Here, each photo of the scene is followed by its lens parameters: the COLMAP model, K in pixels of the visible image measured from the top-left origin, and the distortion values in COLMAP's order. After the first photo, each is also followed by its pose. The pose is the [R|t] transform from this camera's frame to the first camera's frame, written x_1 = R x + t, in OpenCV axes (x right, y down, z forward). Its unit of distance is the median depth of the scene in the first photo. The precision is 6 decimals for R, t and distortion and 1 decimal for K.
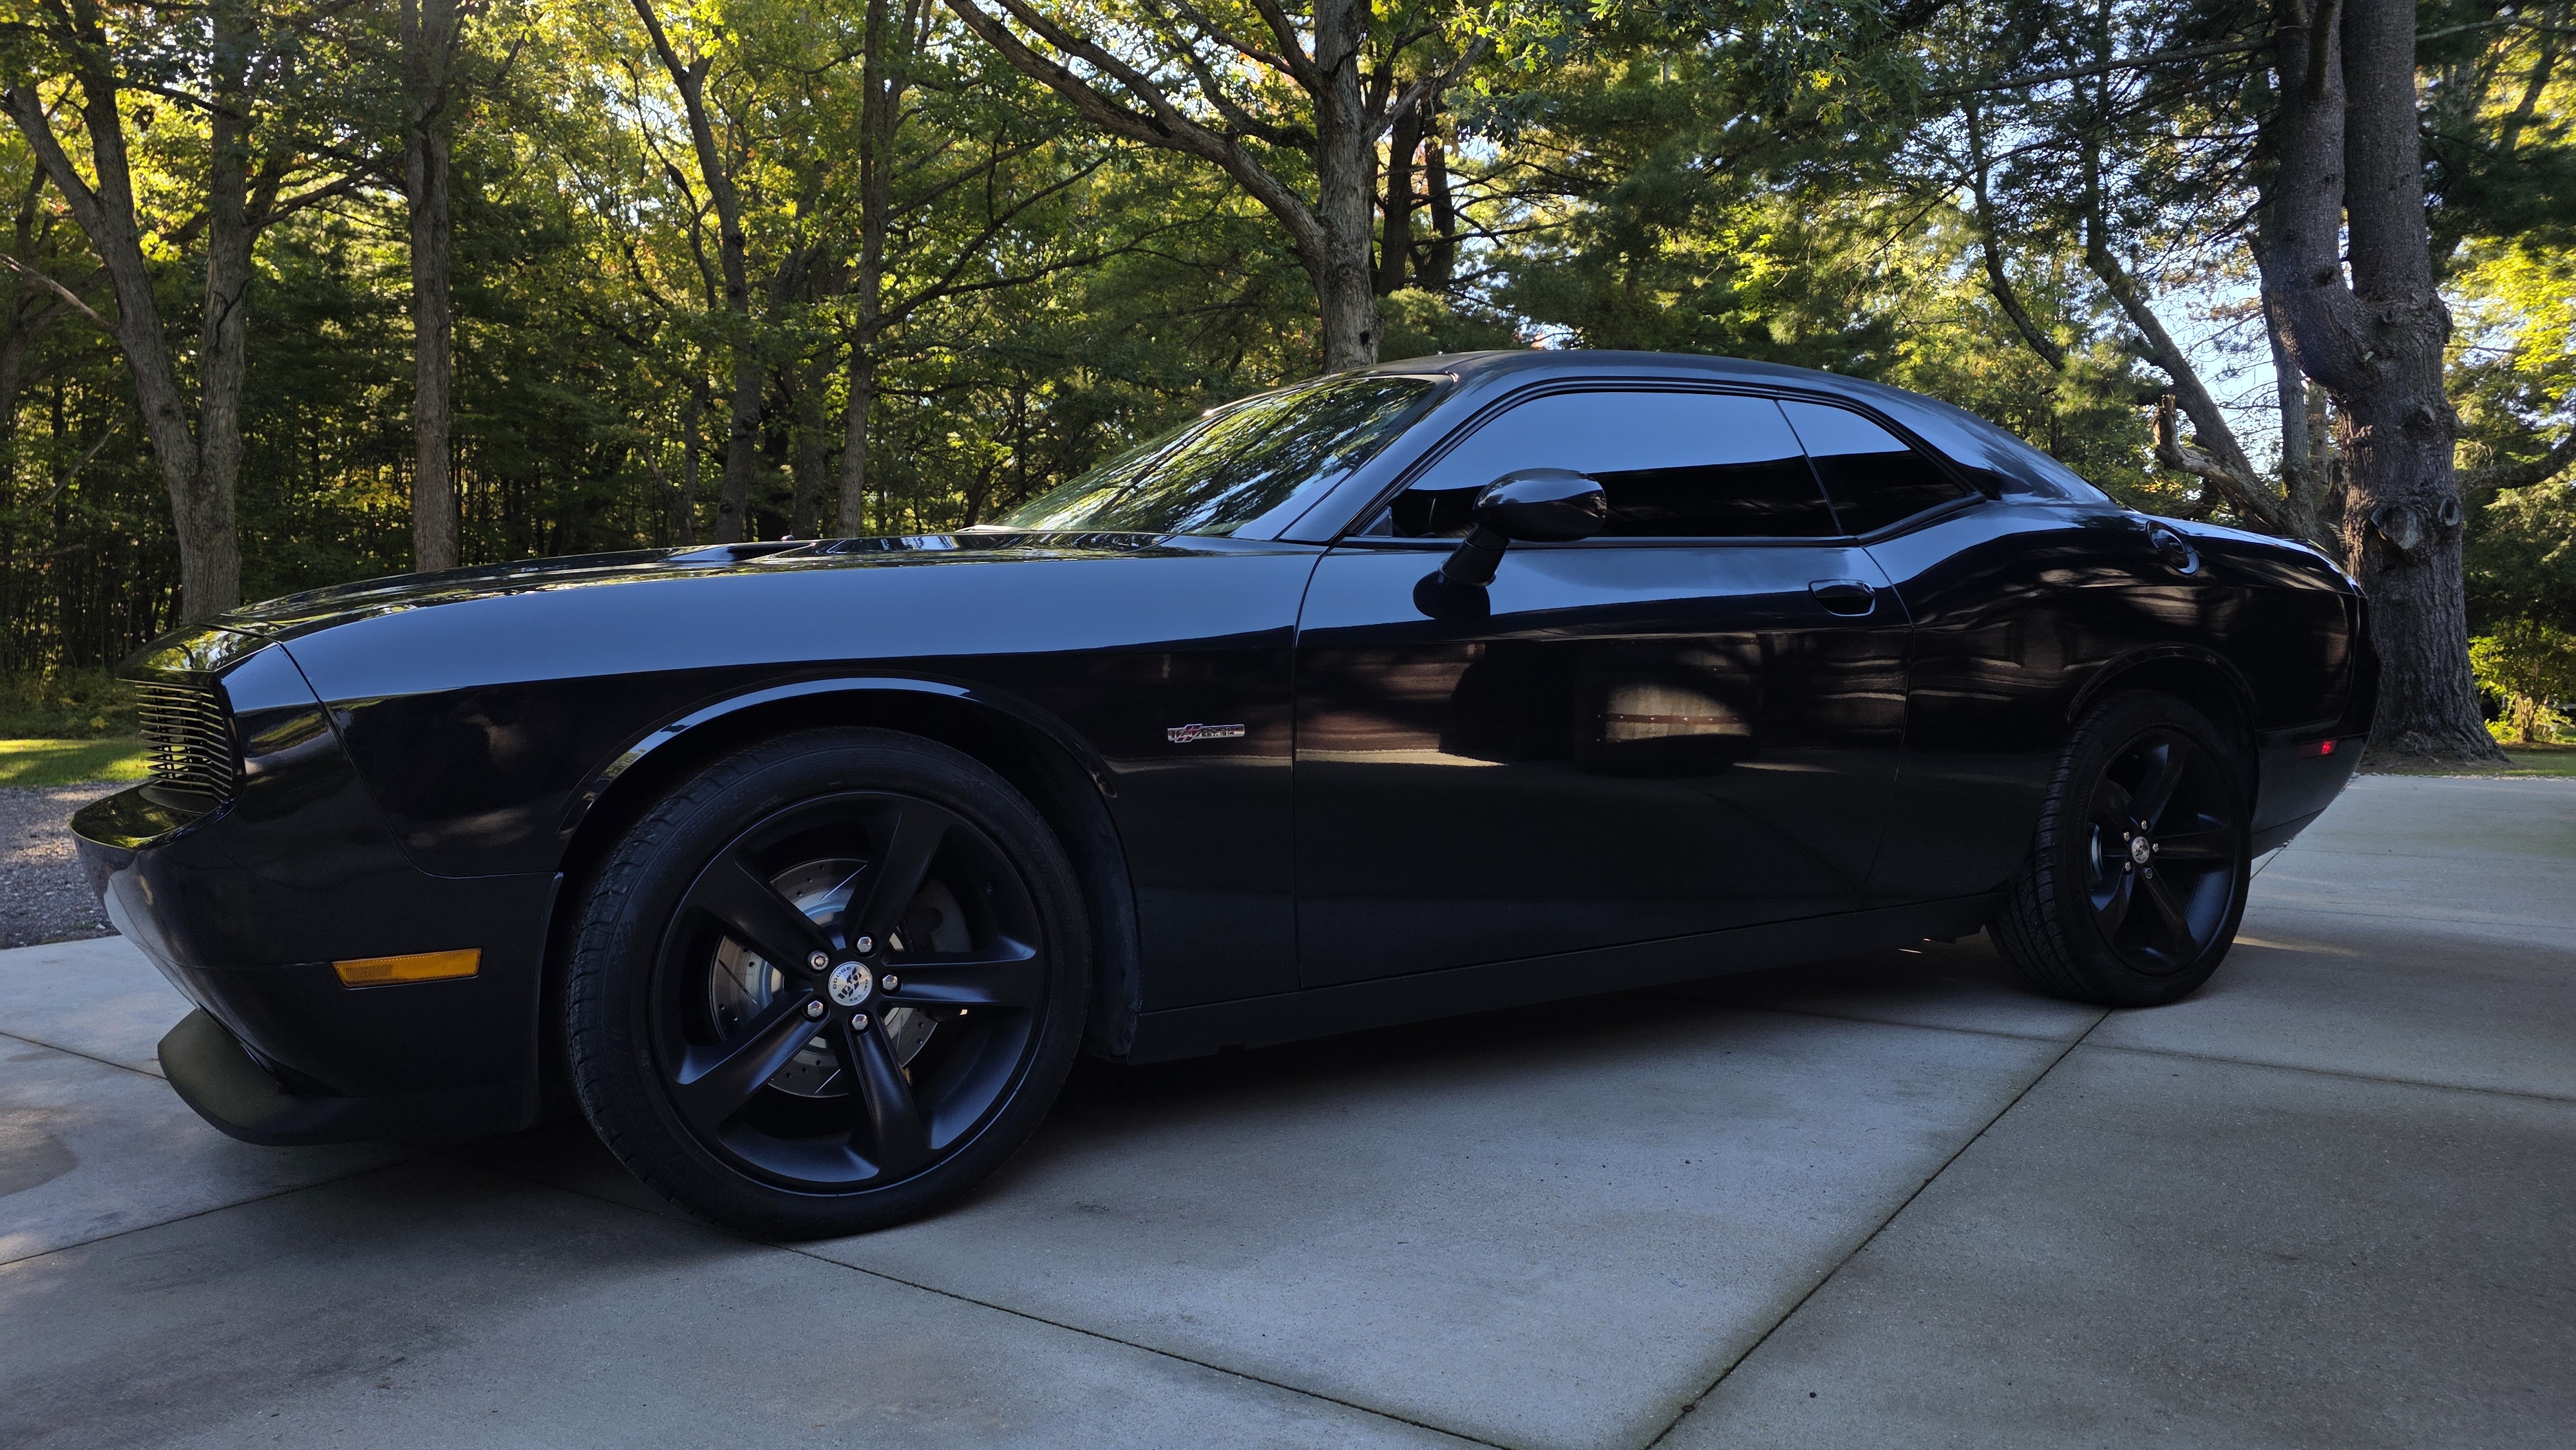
lens RADIAL K [[1722.8, 0, 1306.4], [0, 1722.8, 708.5], [0, 0, 1]] dist [0.057985, -0.037007]
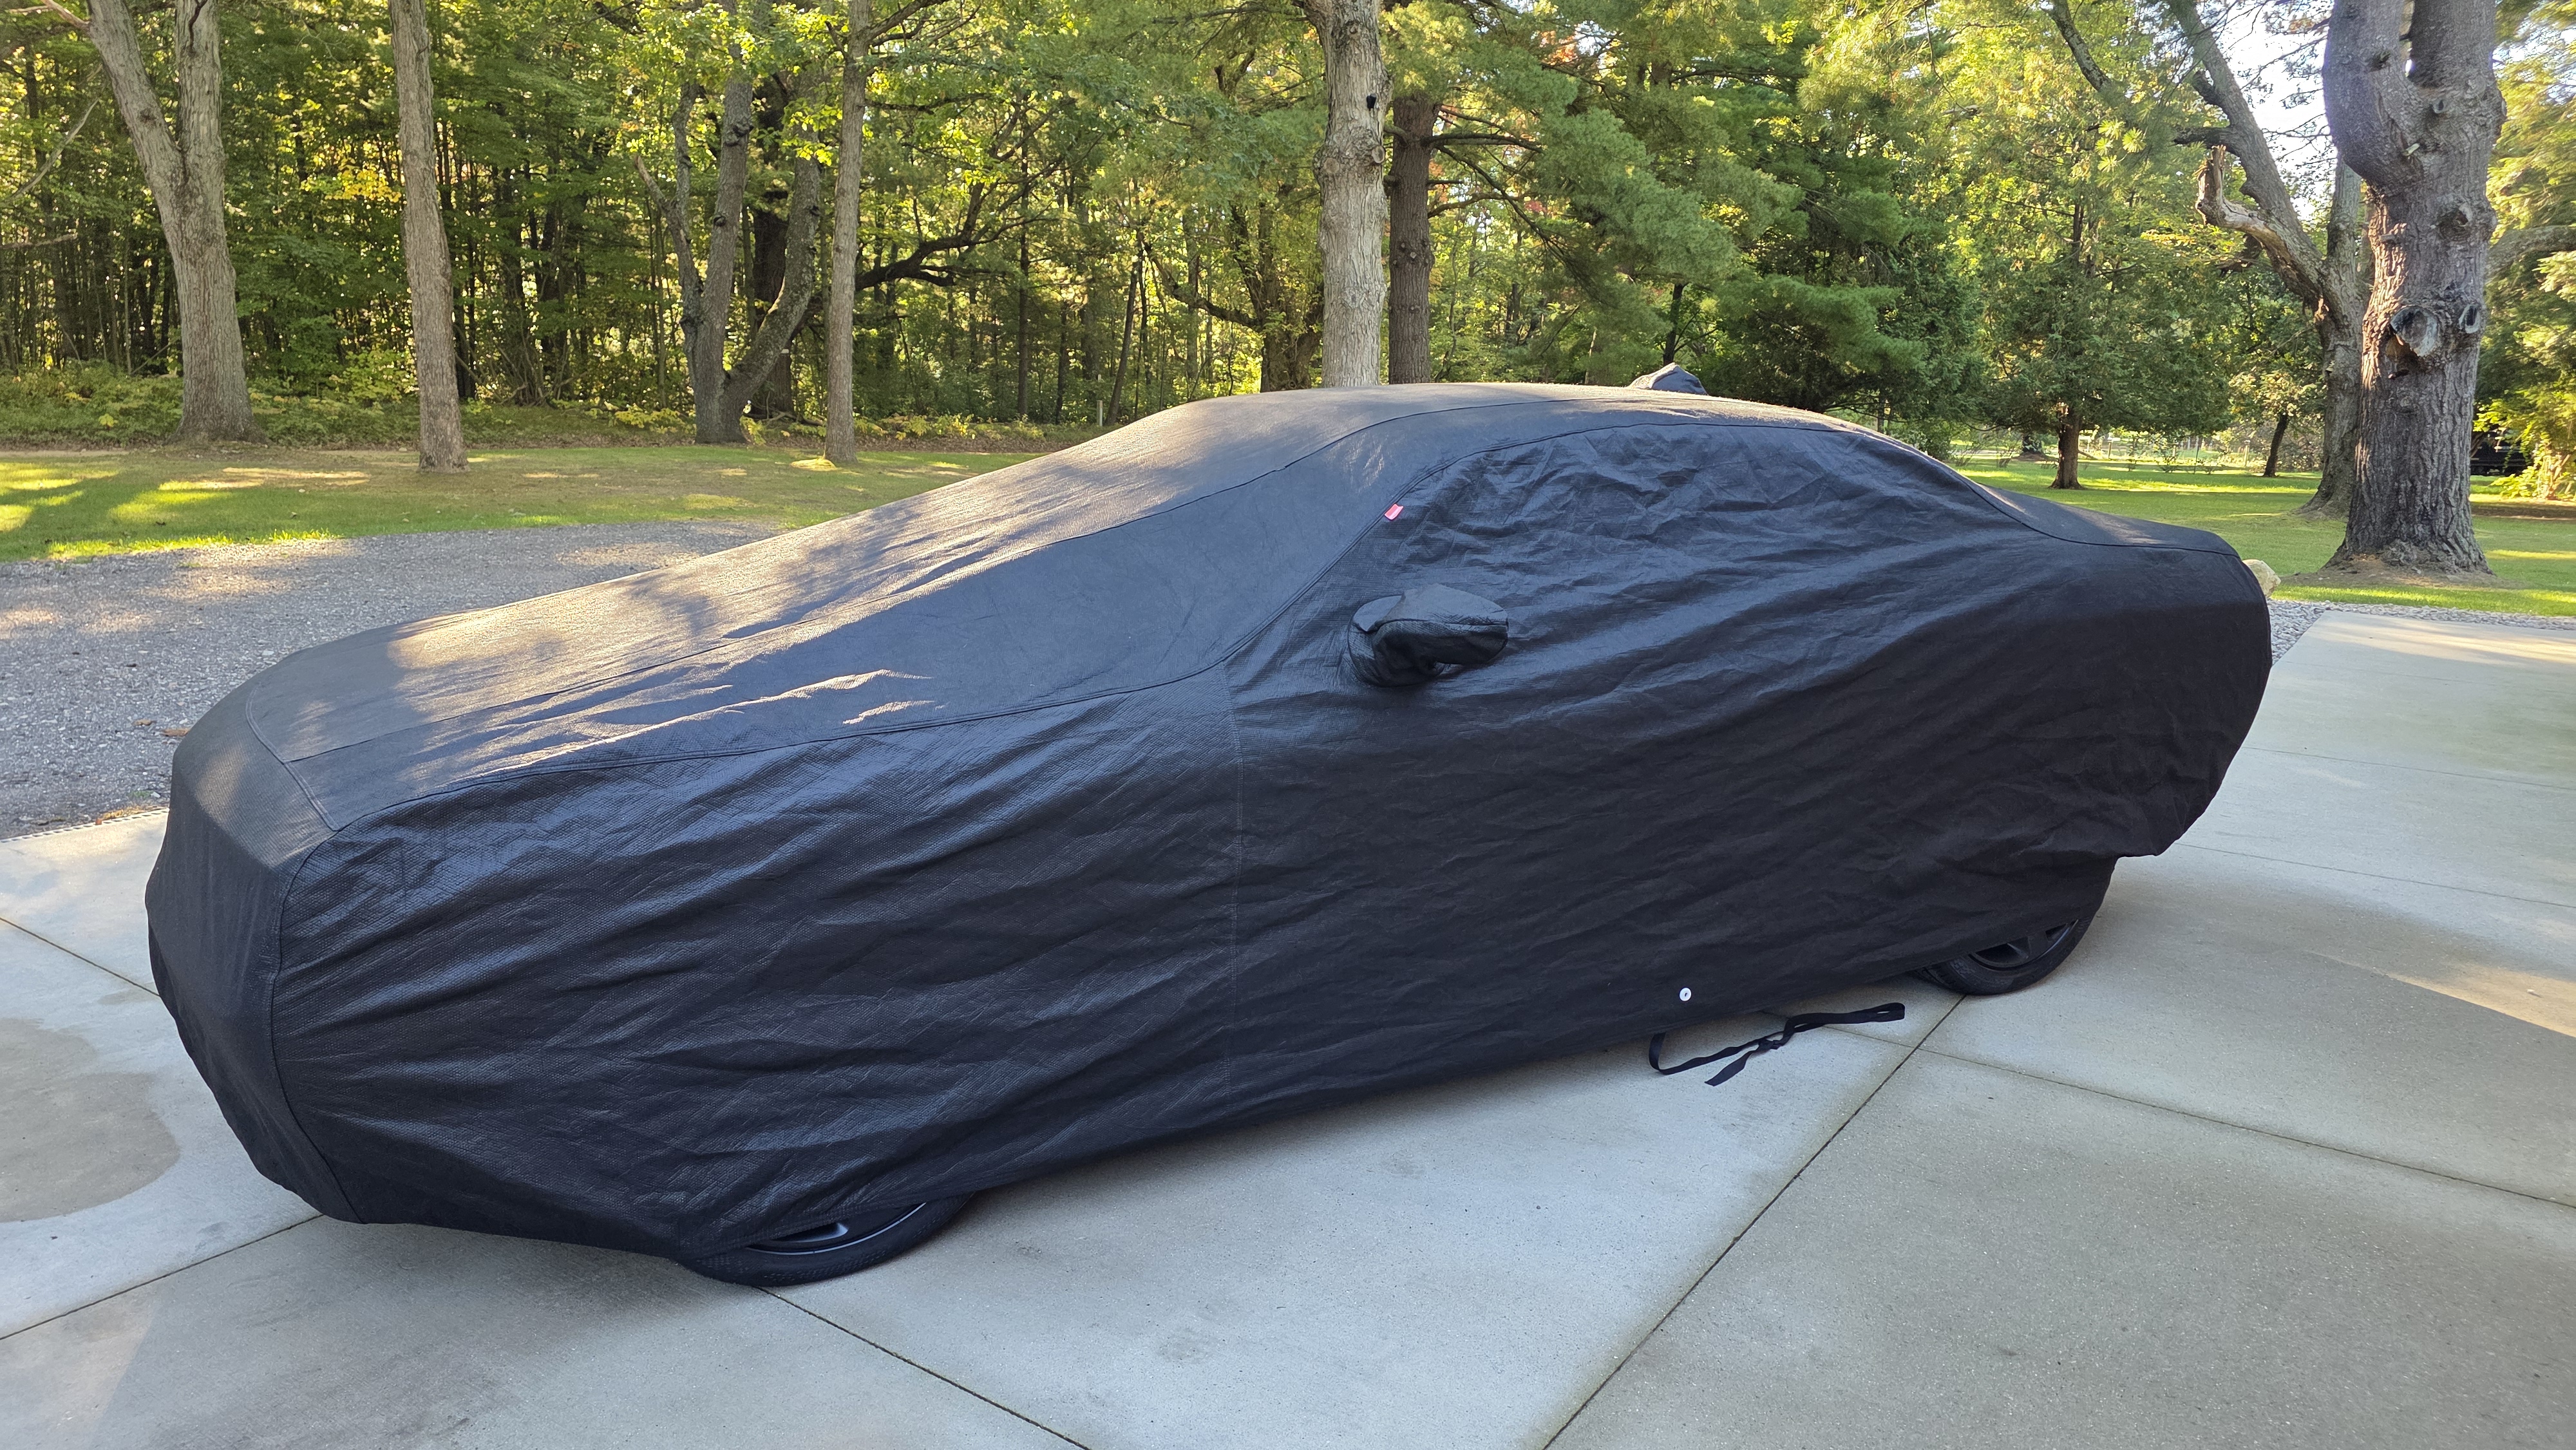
lens RADIAL K [[1724.9, 0, 1288.0], [0, 1724.9, 725.0], [0, 0, 1]] dist [0.059933, -0.038779]
pose [[0.999444, 0.031022, -0.012255, 0.010329], [-0.028218, 0.982292, 0.185219, -0.051846], [0.017784, -0.184770, 0.982621, -0.018814]]
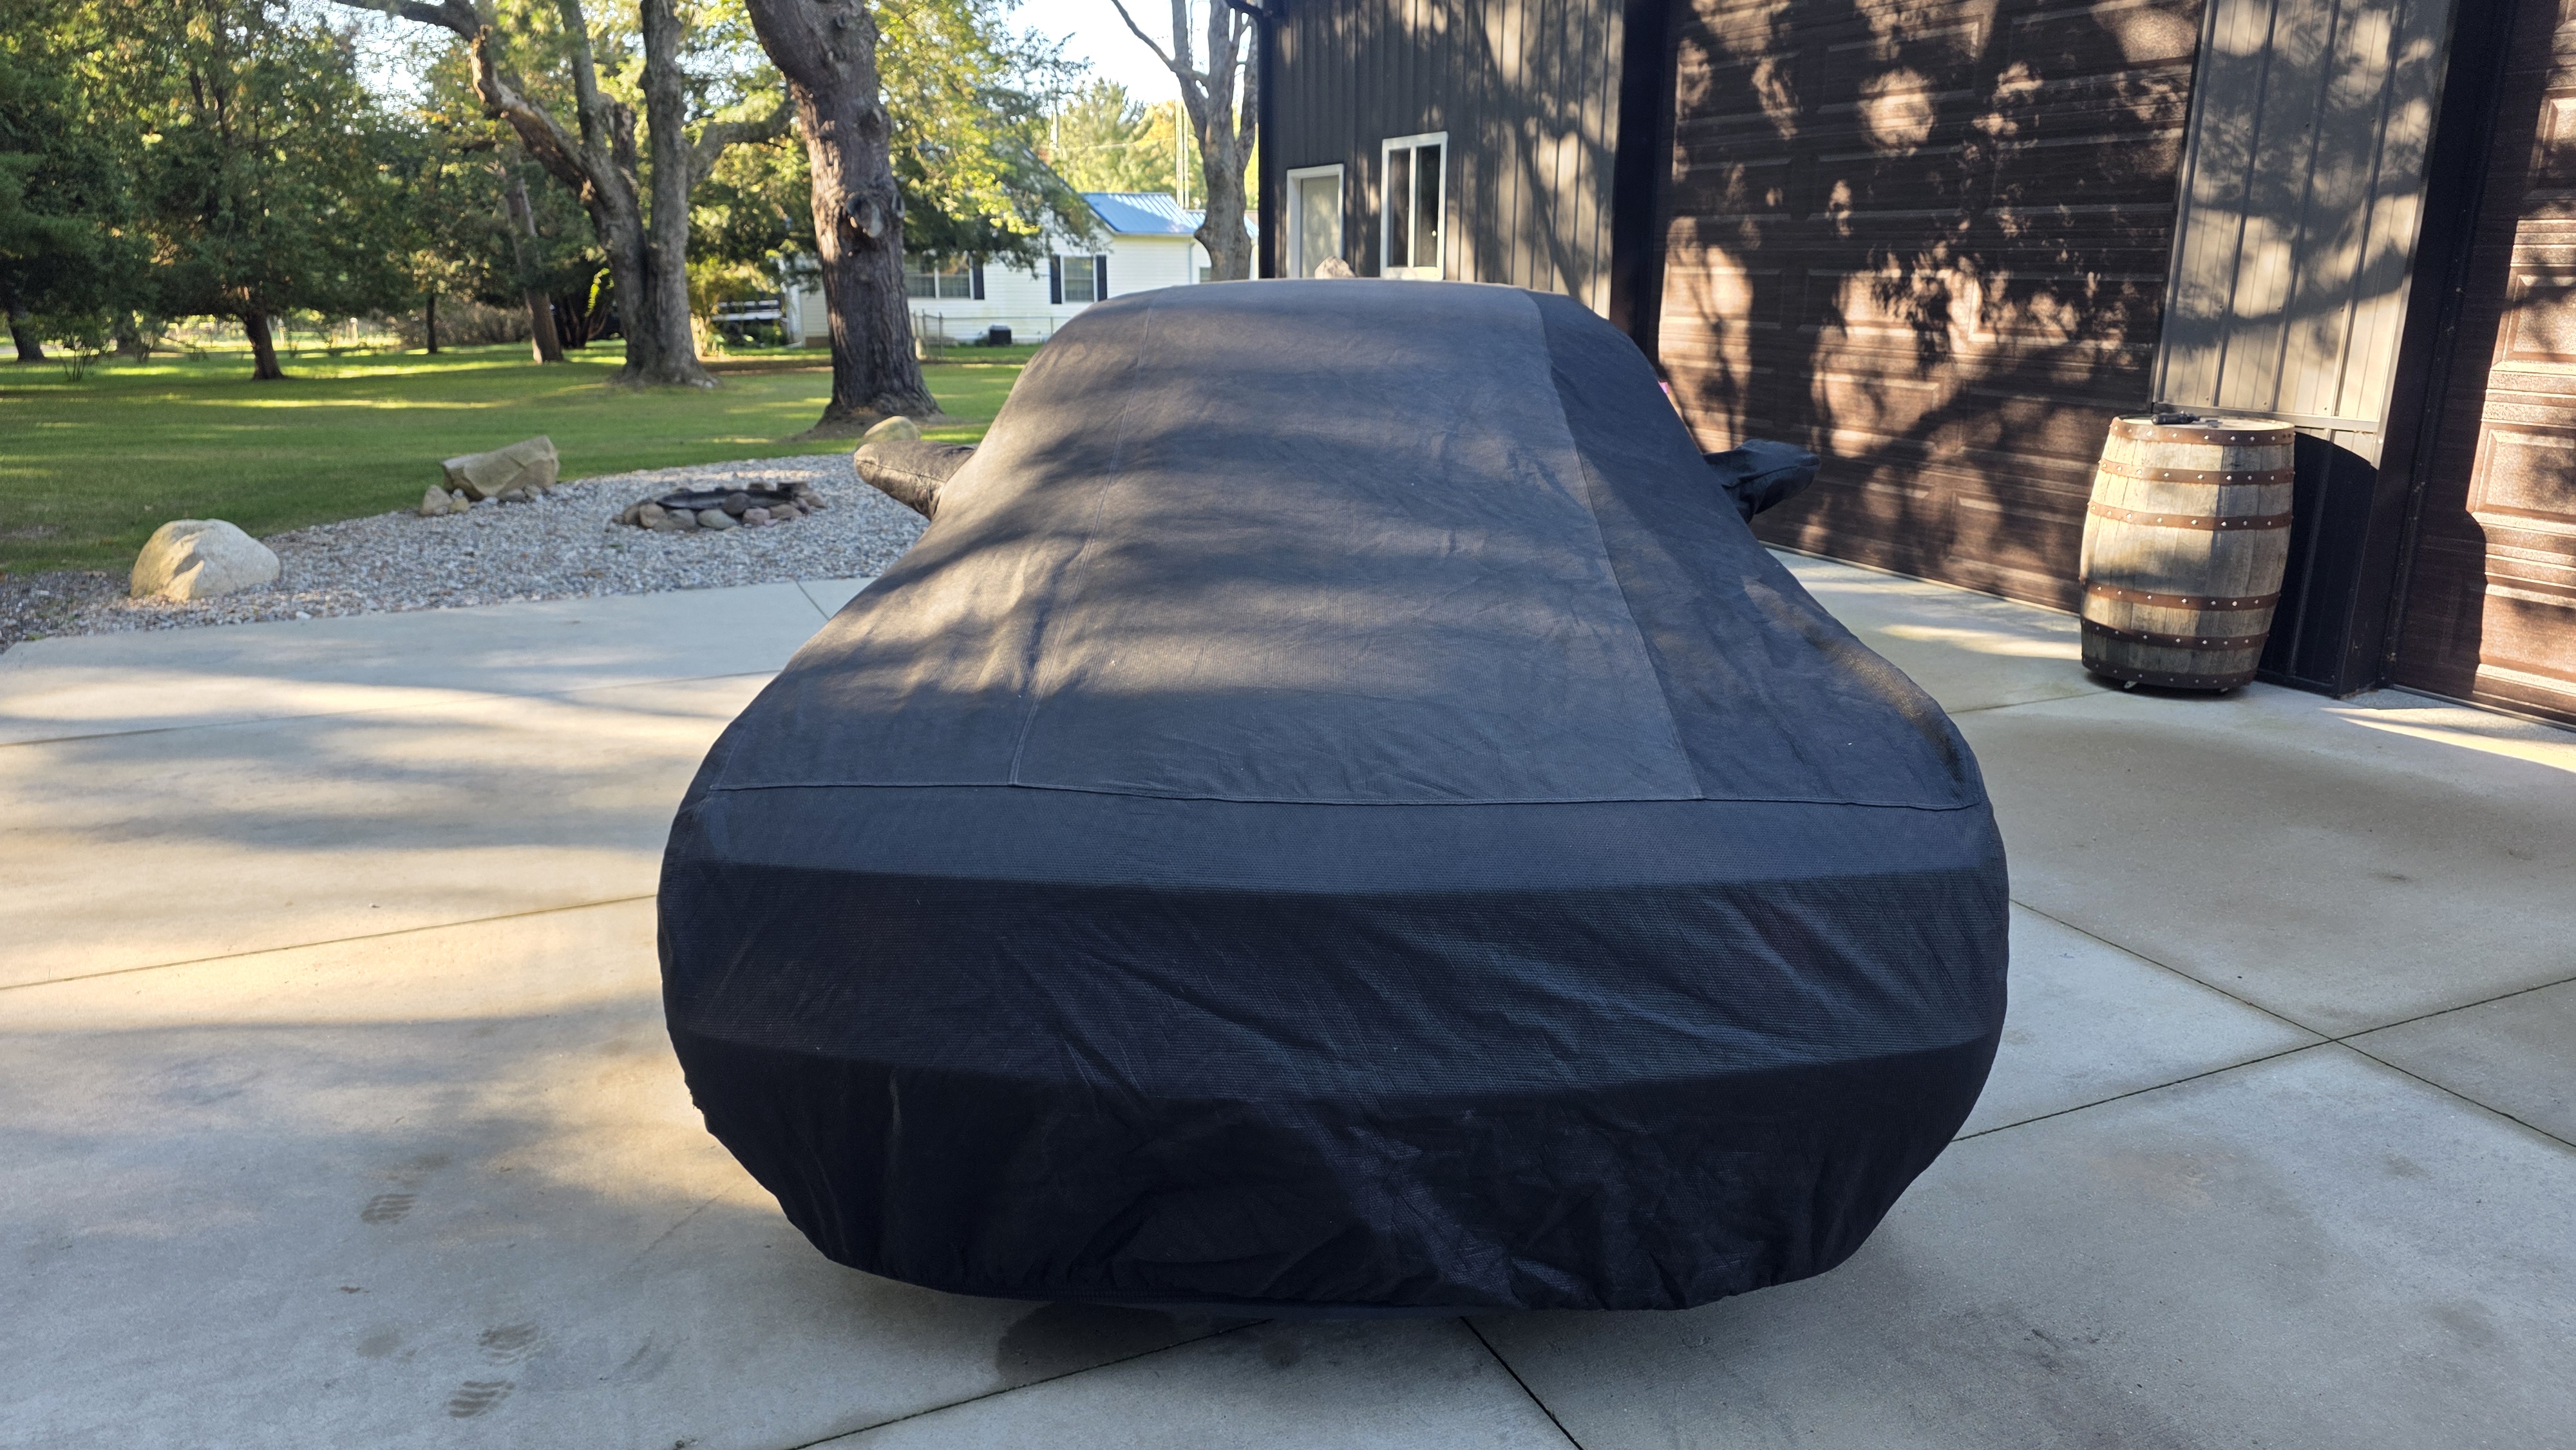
lens RADIAL K [[1724.9, 0, 1288.0], [0, 1724.9, 725.0], [0, 0, 1]] dist [0.059933, -0.038779]
pose [[0.529255, -0.222037, 0.818894, -0.251270], [0.023096, 0.968564, 0.247692, -0.055496], [-0.848148, -0.112179, 0.517746, 0.121853]]
